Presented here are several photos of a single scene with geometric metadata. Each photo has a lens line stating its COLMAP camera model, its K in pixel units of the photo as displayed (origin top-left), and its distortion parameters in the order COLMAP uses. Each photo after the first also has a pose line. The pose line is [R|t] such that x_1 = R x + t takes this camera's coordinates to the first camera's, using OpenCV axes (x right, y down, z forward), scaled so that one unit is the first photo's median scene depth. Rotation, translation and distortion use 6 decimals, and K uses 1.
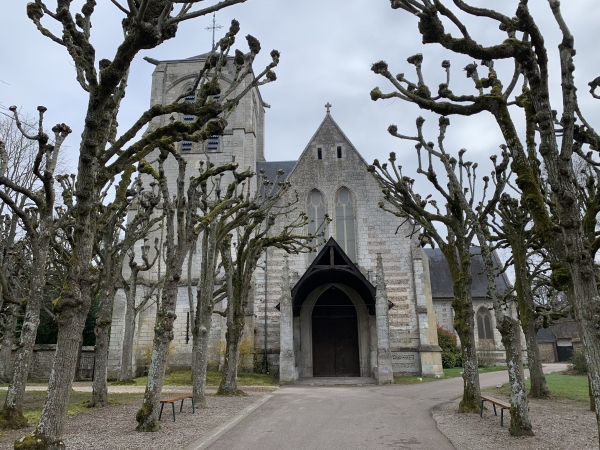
lens RADIAL K [[406.5, 0, 300.0], [0, 406.5, 225.0], [0, 0, 1]] dist [0.002778, 0.000337]
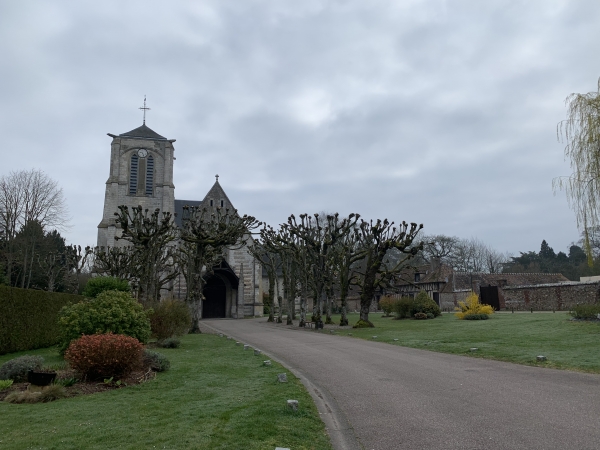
lens RADIAL K [[478.7, 0, 300.0], [0, 478.7, 225.0], [0, 0, 1]] dist [0.003121, 0.000654]
pose [[0.920822, 0.050436, 0.386707, -0.466654], [-0.100518, 0.988792, 0.110391, -0.399079], [-0.376805, -0.140521, 0.915572, -1.303535]]
